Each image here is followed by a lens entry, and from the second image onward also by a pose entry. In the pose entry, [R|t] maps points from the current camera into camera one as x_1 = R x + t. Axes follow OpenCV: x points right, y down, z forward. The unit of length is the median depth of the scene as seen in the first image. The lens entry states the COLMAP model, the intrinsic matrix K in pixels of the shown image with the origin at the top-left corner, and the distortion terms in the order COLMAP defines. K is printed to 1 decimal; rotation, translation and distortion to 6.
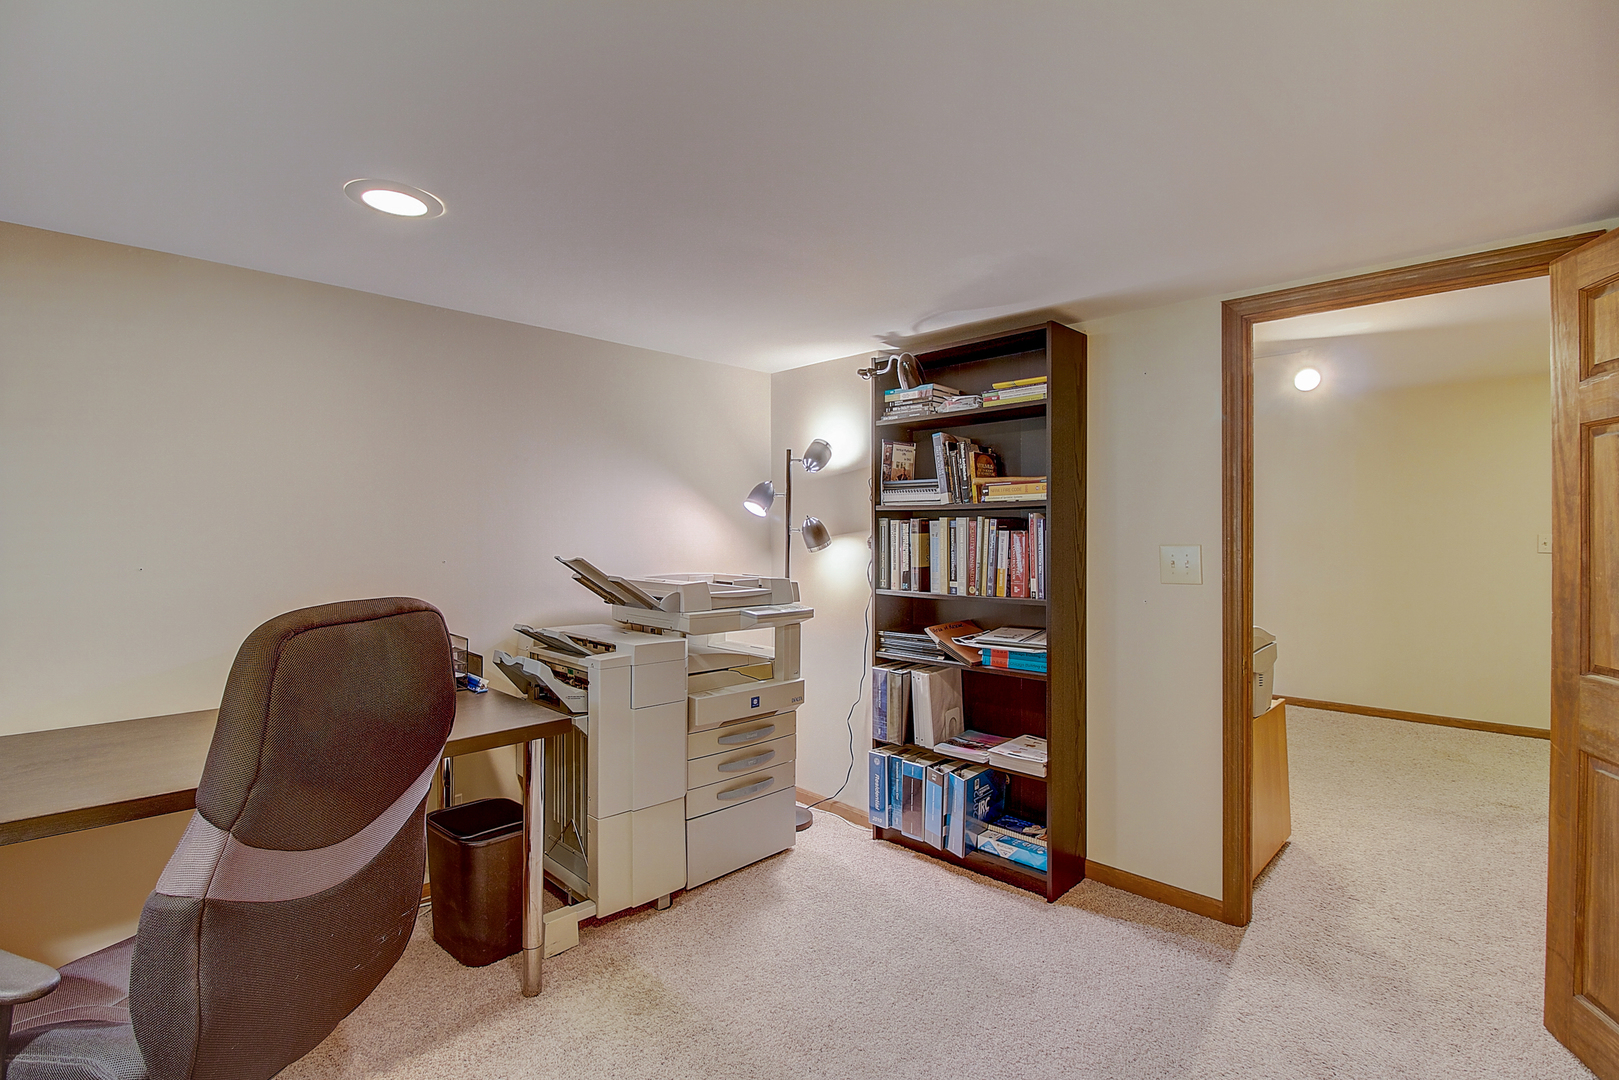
lens RADIAL K [[755.8, 0, 811.0], [0, 755.8, 544.6], [0, 0, 1]] dist [0.007731, -0.013321]
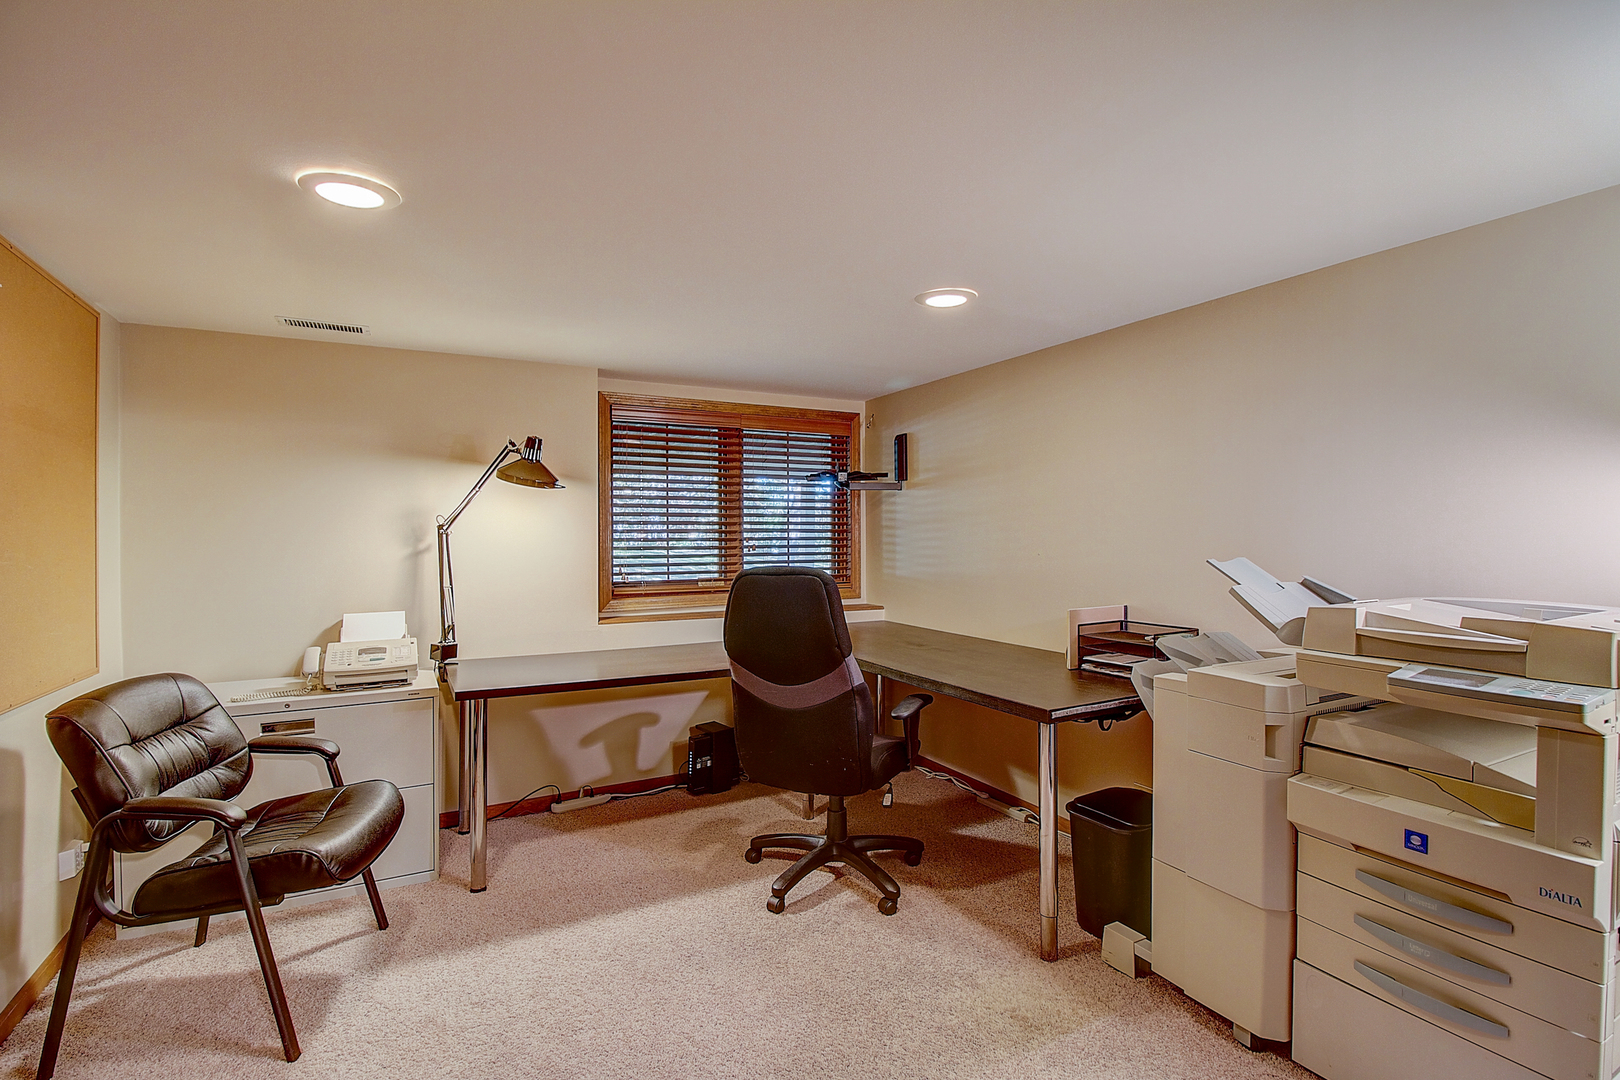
lens RADIAL K [[756.2, 0, 822.4], [0, 756.2, 540.8], [0, 0, 1]] dist [0.007731, -0.013321]
pose [[-0.302069, 0.001264, -0.953285, 0.570851], [-0.006901, 0.999970, 0.003513, -0.005317], [0.953261, 0.007640, -0.302052, 0.760123]]
